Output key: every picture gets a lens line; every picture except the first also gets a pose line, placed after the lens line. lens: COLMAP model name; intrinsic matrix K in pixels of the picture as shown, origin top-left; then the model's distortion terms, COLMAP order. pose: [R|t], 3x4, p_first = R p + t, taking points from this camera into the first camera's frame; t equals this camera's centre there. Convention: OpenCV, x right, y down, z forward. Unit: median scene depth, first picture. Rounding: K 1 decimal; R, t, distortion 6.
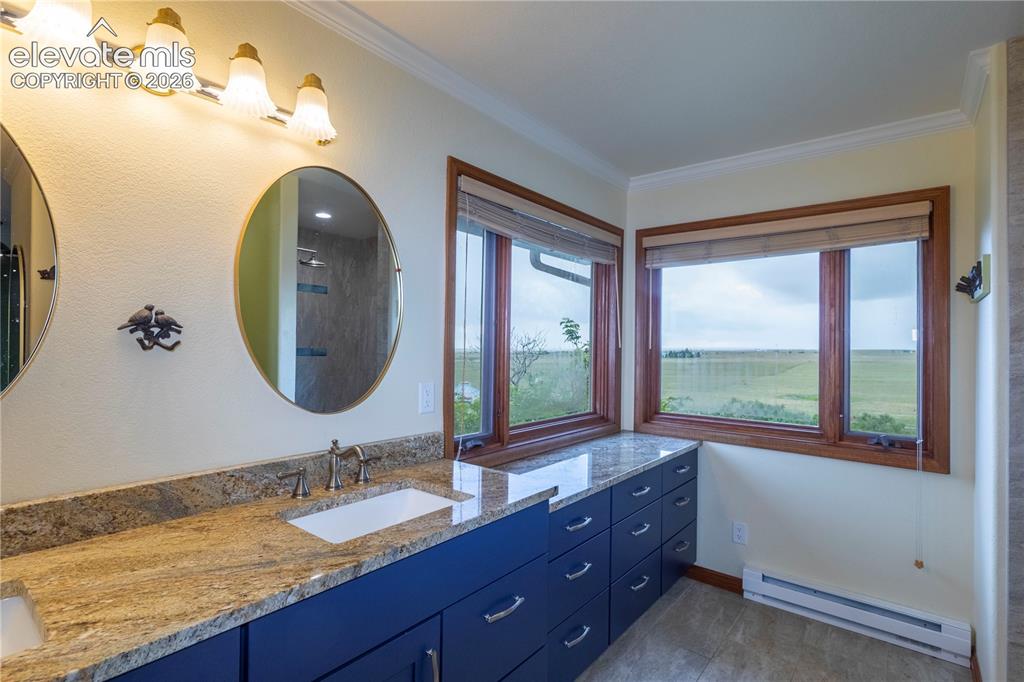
lens RADIAL K [[494.5, 0, 512.0], [0, 494.5, 341.0], [0, 0, 1]] dist [0.002129, 0.000230]
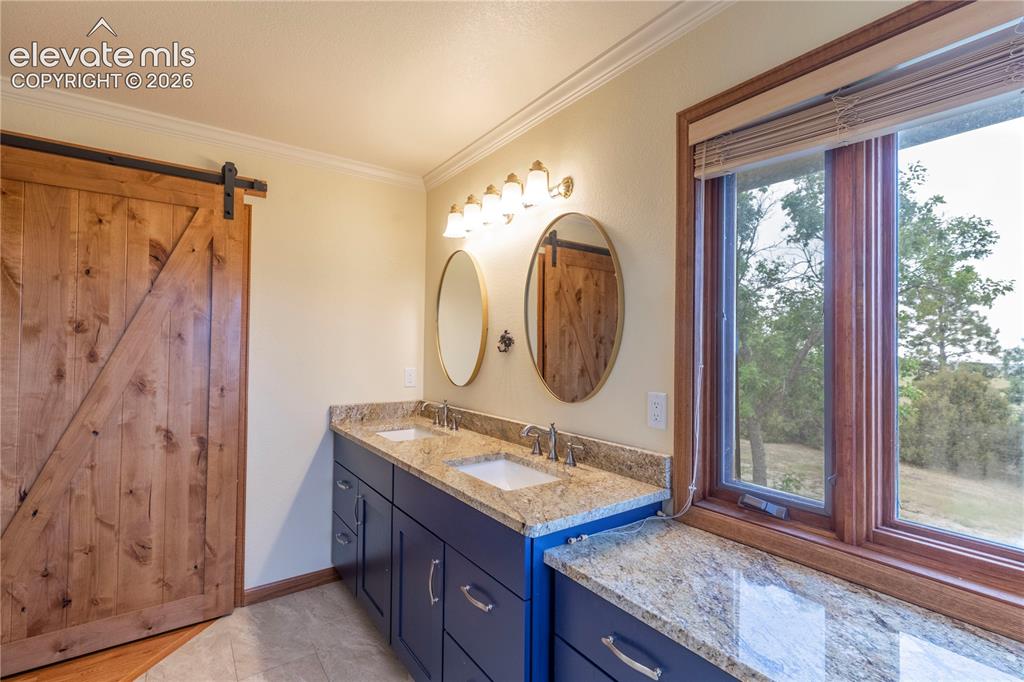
lens RADIAL K [[463.3, 0, 517.5], [0, 463.3, 339.7], [0, 0, 1]] dist [0.010320, -0.001160]
pose [[-0.259602, -0.034954, -0.965083, 0.671606], [-0.002914, 0.999369, -0.035412, 0.020349], [0.965711, -0.006381, -0.259540, 0.968116]]
